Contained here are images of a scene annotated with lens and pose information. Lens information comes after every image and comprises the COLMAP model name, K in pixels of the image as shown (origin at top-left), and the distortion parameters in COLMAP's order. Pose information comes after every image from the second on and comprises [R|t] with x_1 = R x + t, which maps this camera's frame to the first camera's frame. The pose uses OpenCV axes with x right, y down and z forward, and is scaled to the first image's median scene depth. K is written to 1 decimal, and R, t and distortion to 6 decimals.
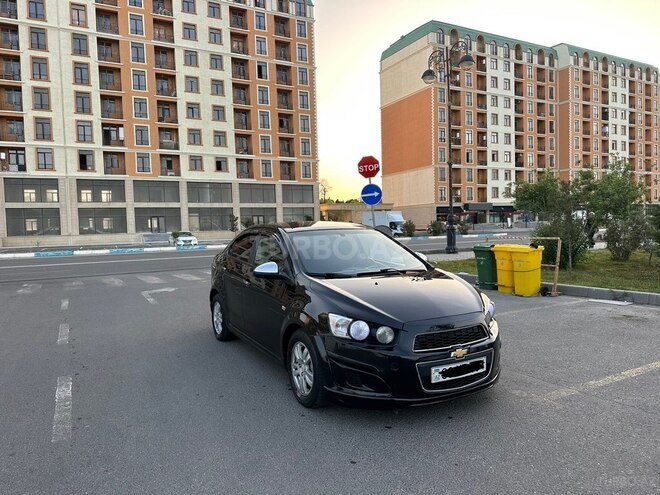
lens RADIAL K [[461.9, 0, 309.1], [0, 461.9, 236.9], [0, 0, 1]] dist [0.048886, -0.059284]
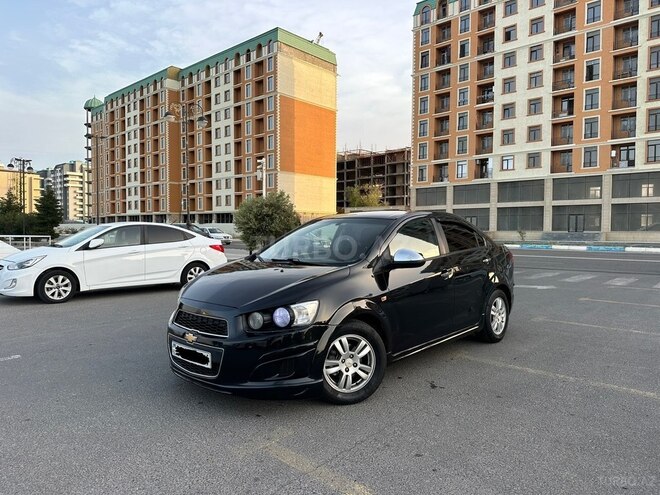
lens RADIAL K [[461.9, 0, 340.5], [0, 461.9, 237.6], [0, 0, 1]] dist [0.048886, -0.059284]
pose [[0.370175, 0.039466, -0.928123, 0.546116], [-0.027314, 0.999128, 0.031591, -0.018776], [0.928560, 0.013656, 0.370930, 0.278592]]
